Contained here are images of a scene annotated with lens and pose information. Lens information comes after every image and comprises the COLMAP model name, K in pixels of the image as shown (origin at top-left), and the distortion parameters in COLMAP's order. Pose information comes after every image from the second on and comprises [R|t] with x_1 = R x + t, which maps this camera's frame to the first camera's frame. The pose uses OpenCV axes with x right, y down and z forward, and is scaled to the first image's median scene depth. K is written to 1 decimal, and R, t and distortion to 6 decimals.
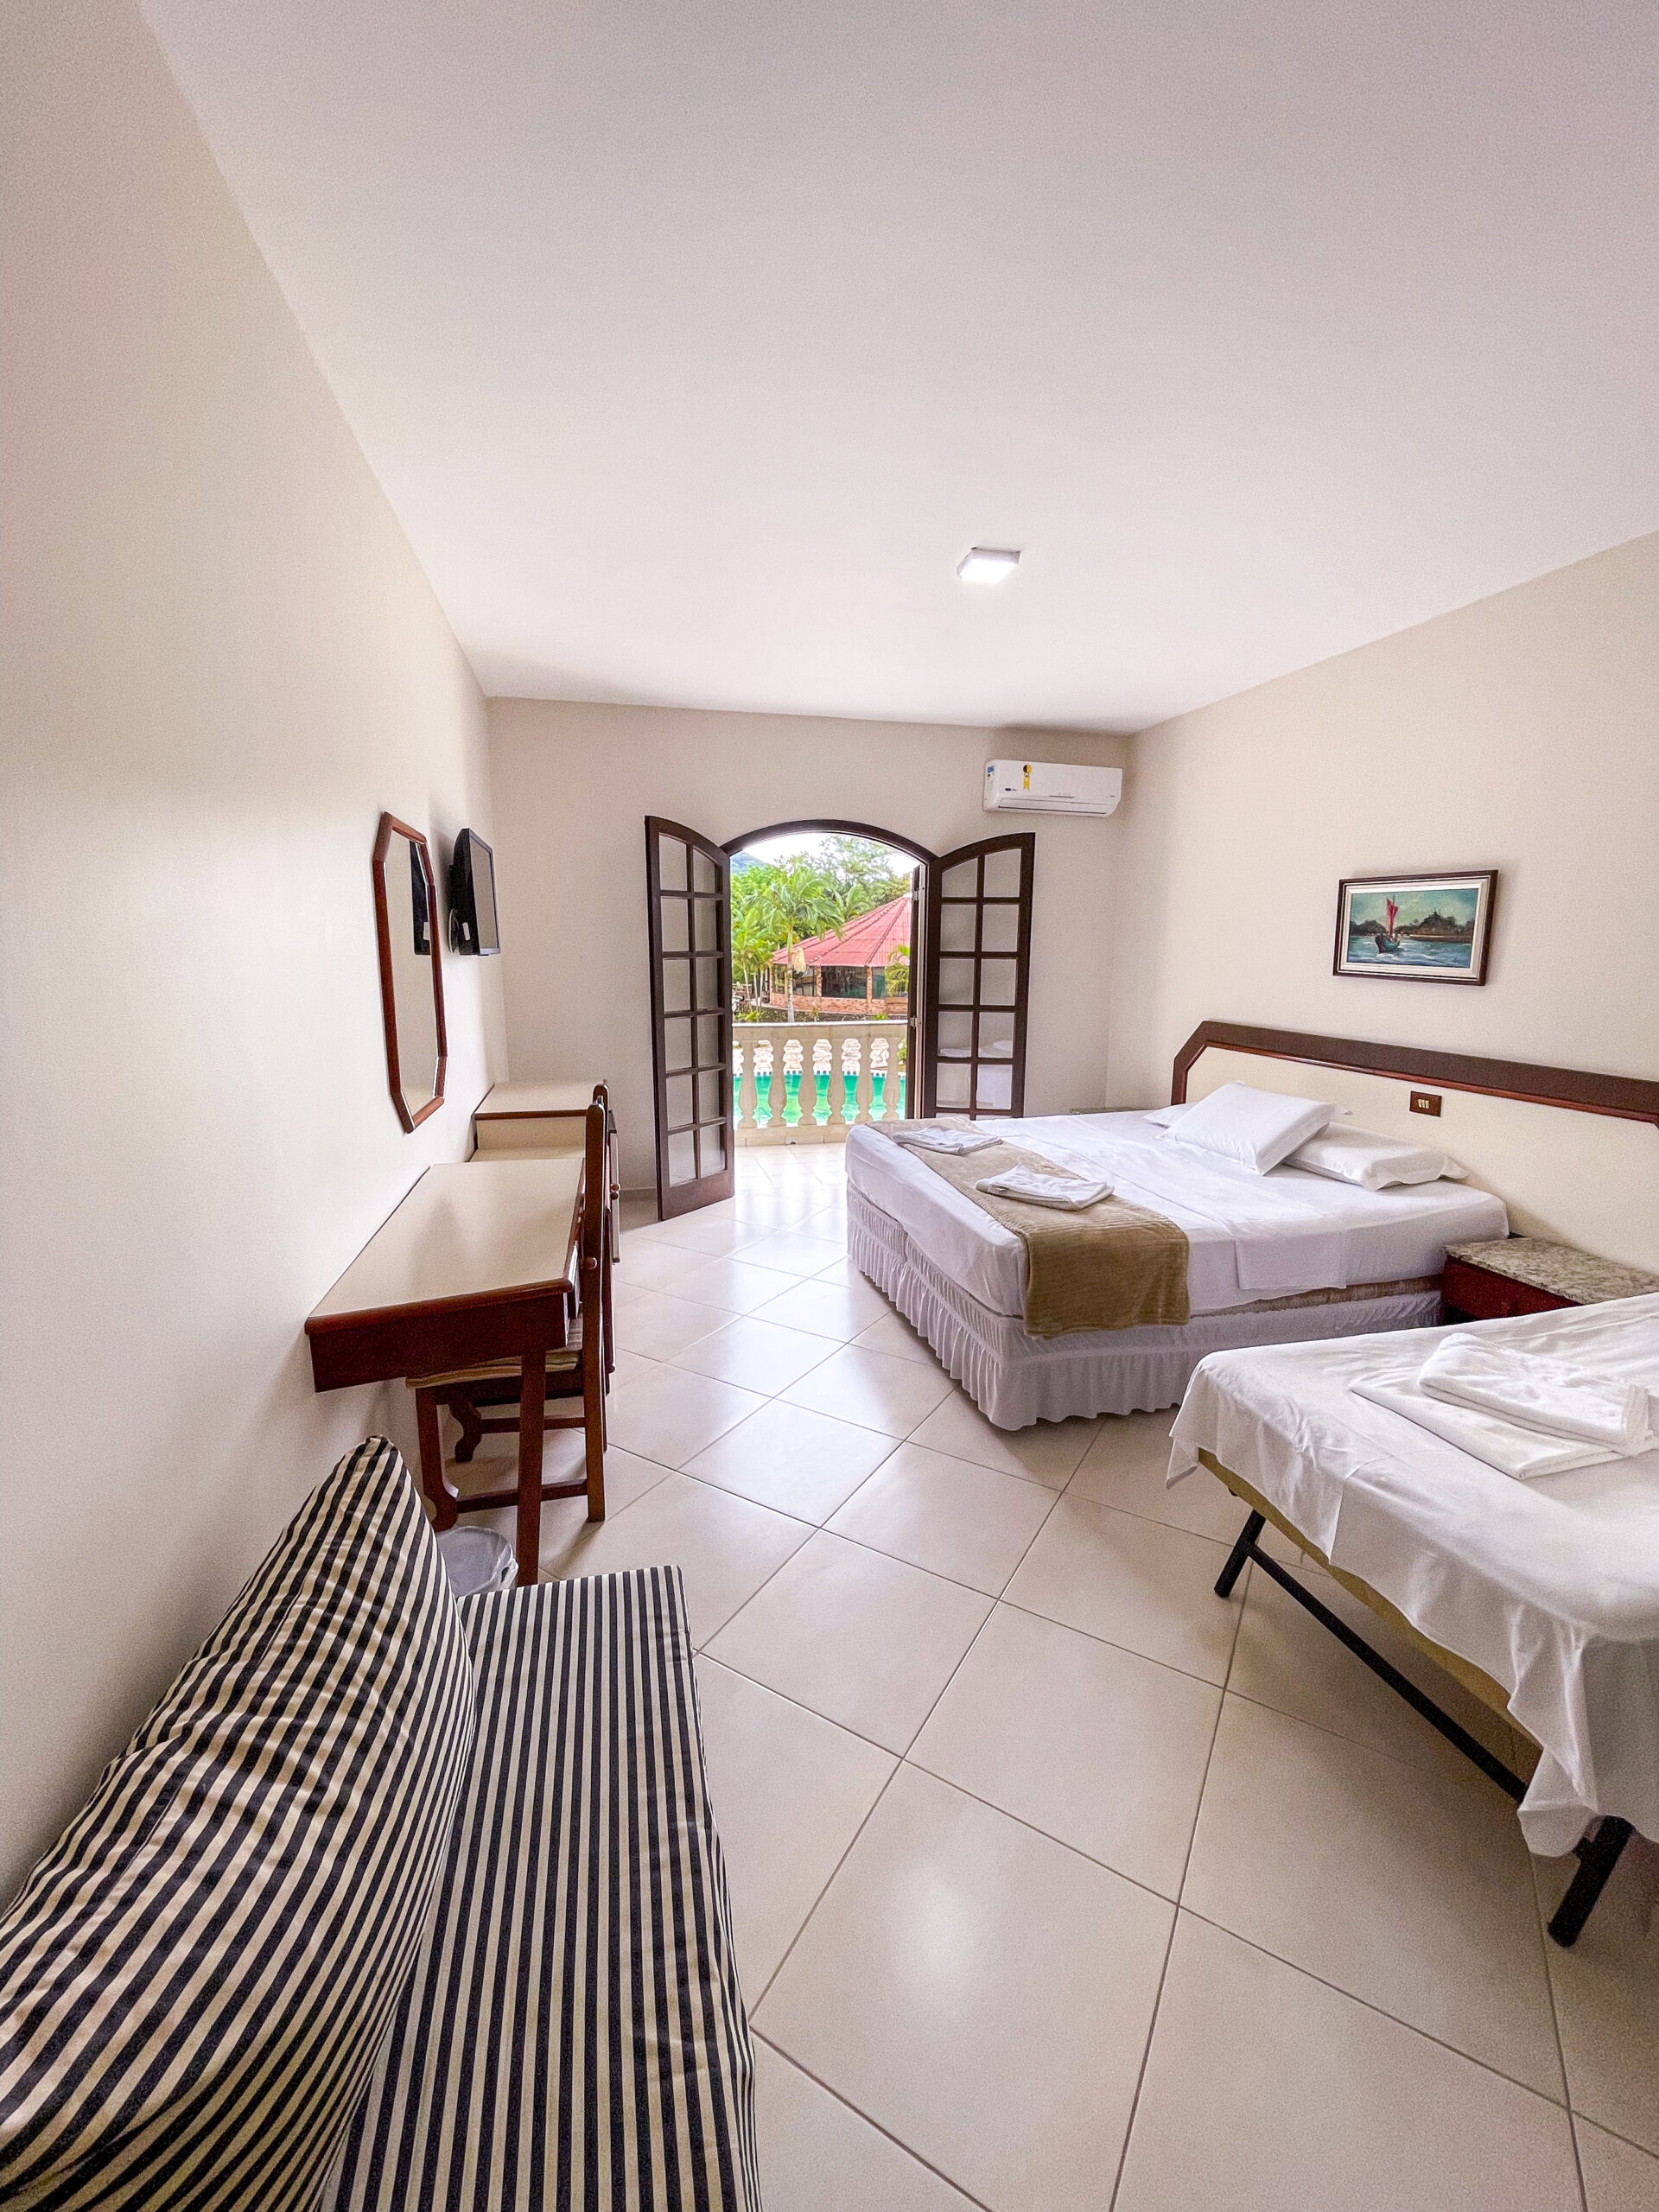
lens RADIAL K [[890.7, 0, 824.8], [0, 890.7, 1105.0], [0, 0, 1]] dist [0.010337, -0.022205]
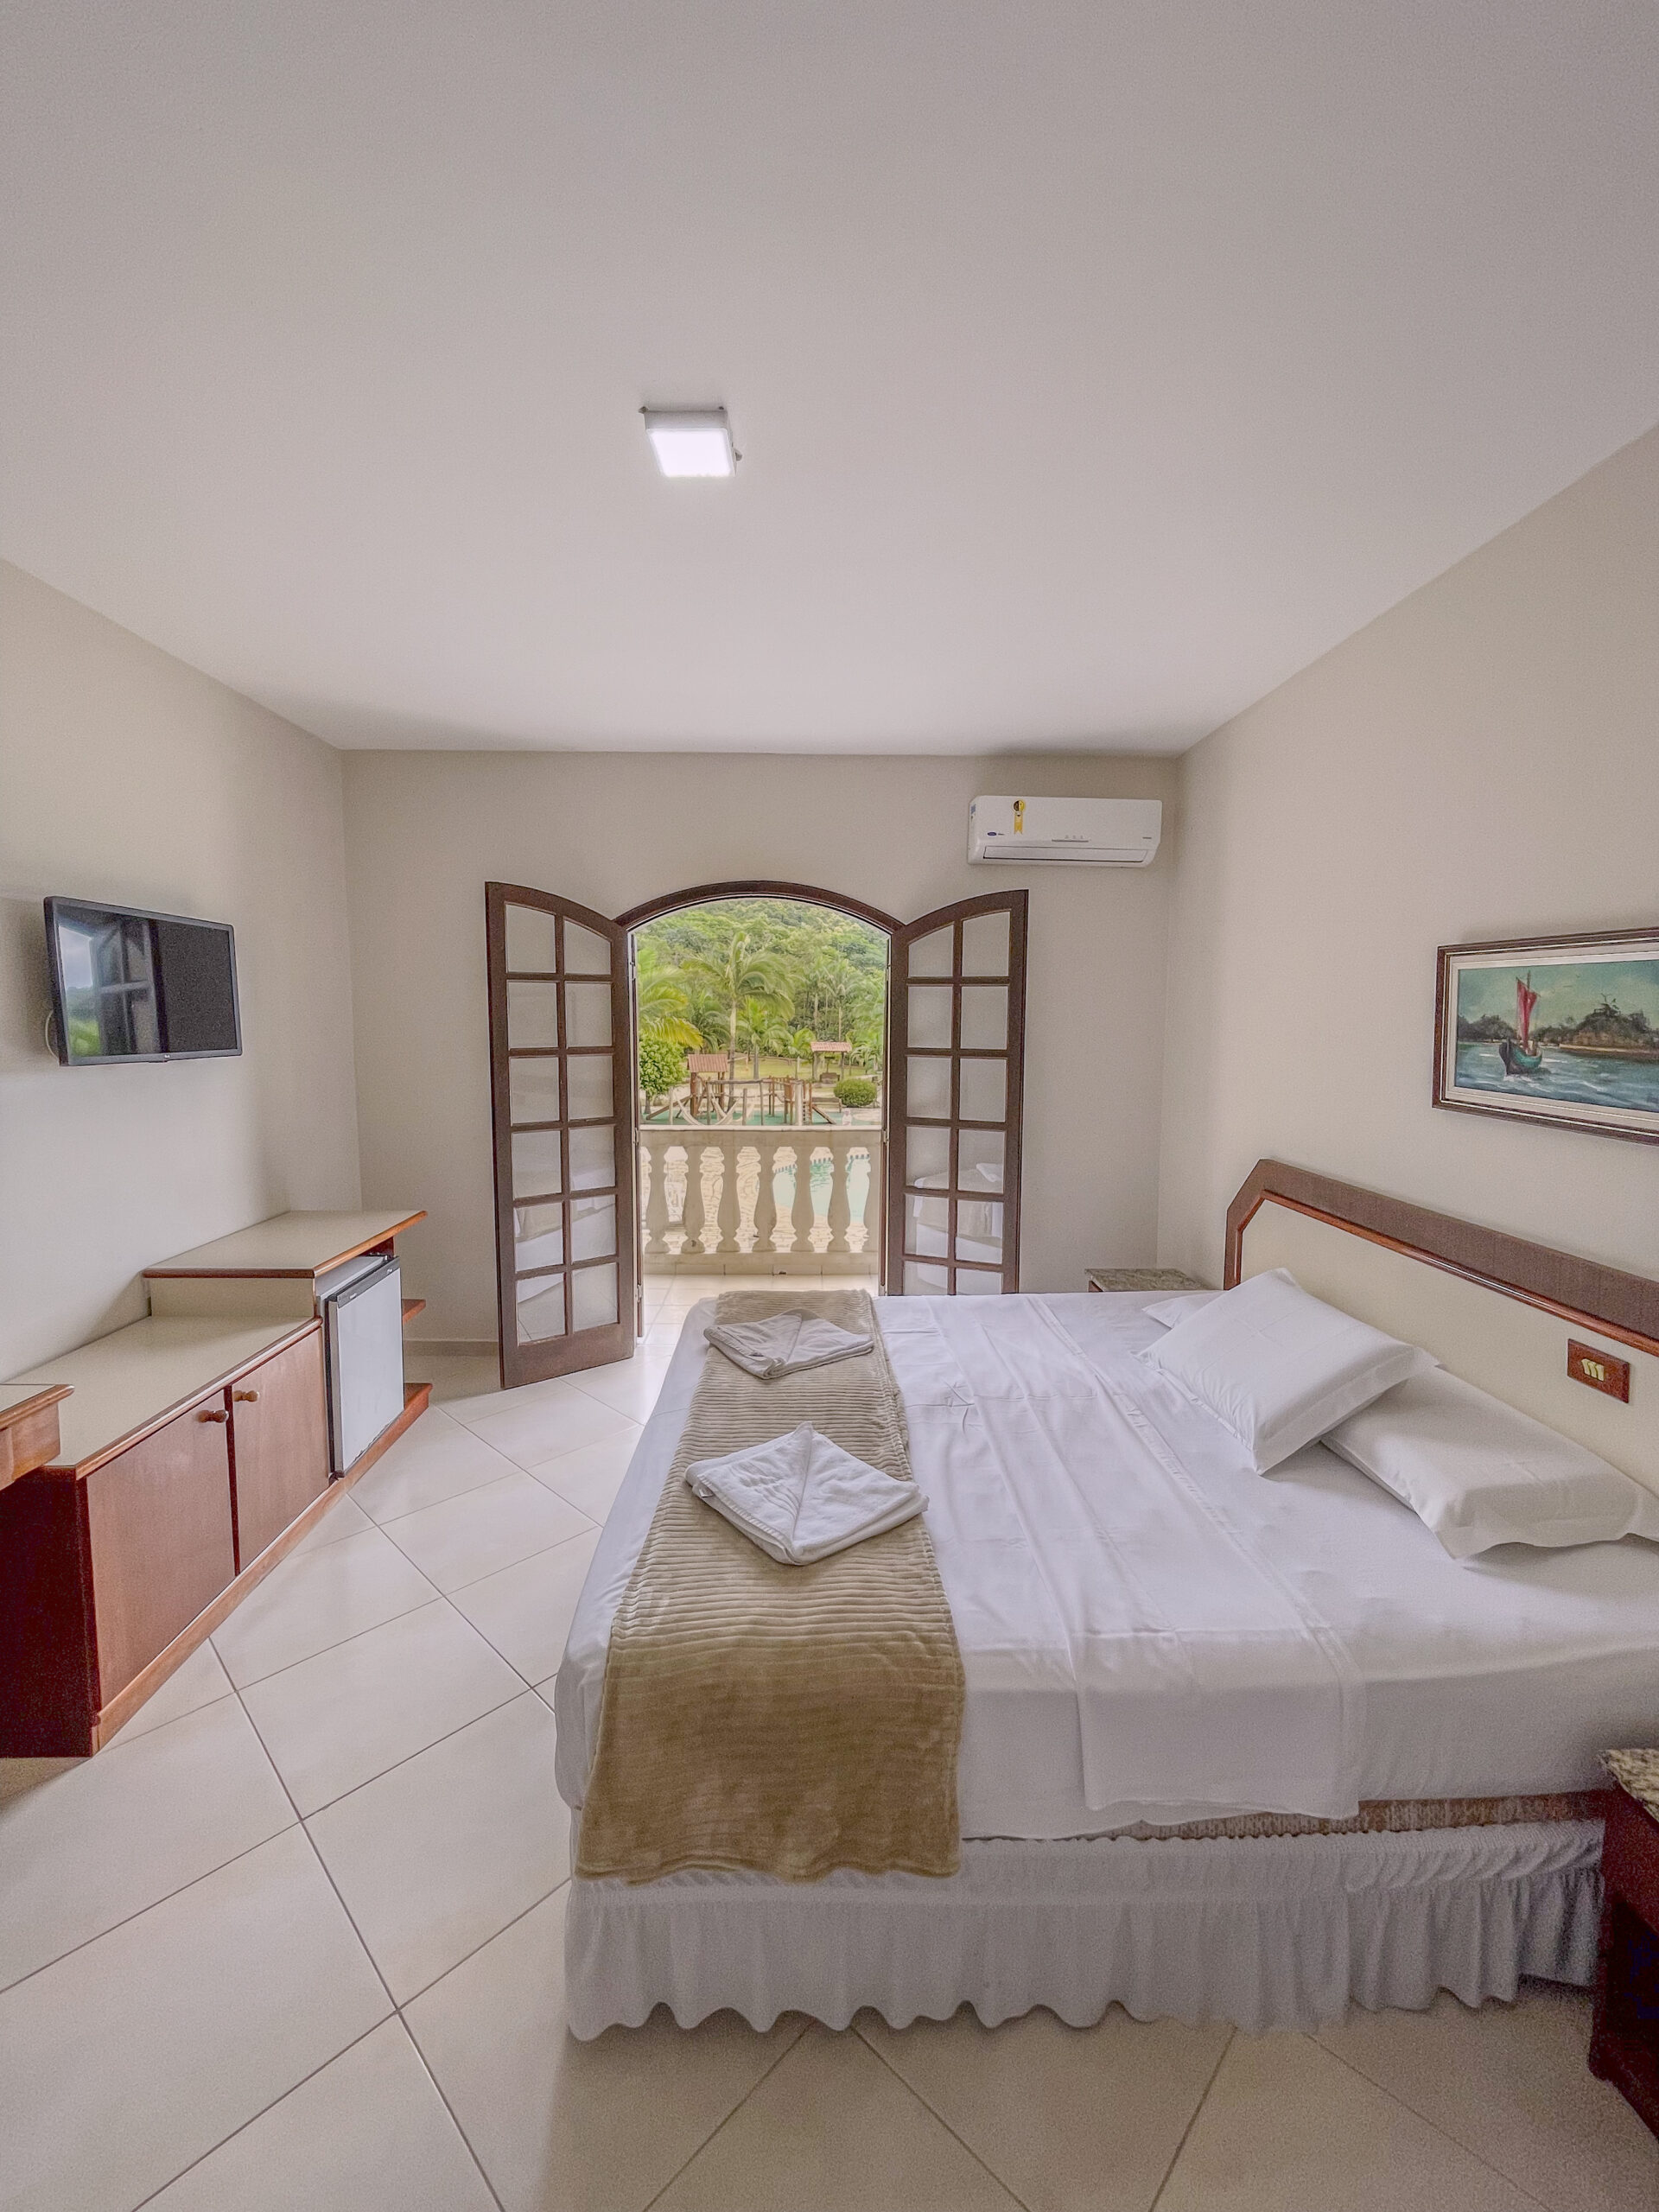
lens RADIAL K [[890.7, 0, 829.5], [0, 890.7, 1106.0], [0, 0, 1]] dist [-0.001864, 0.004019]
pose [[0.977351, 0.022055, -0.210474, 0.308120], [-0.038617, 0.996443, -0.074904, -0.087678], [0.208074, 0.081336, 0.974726, 0.349896]]
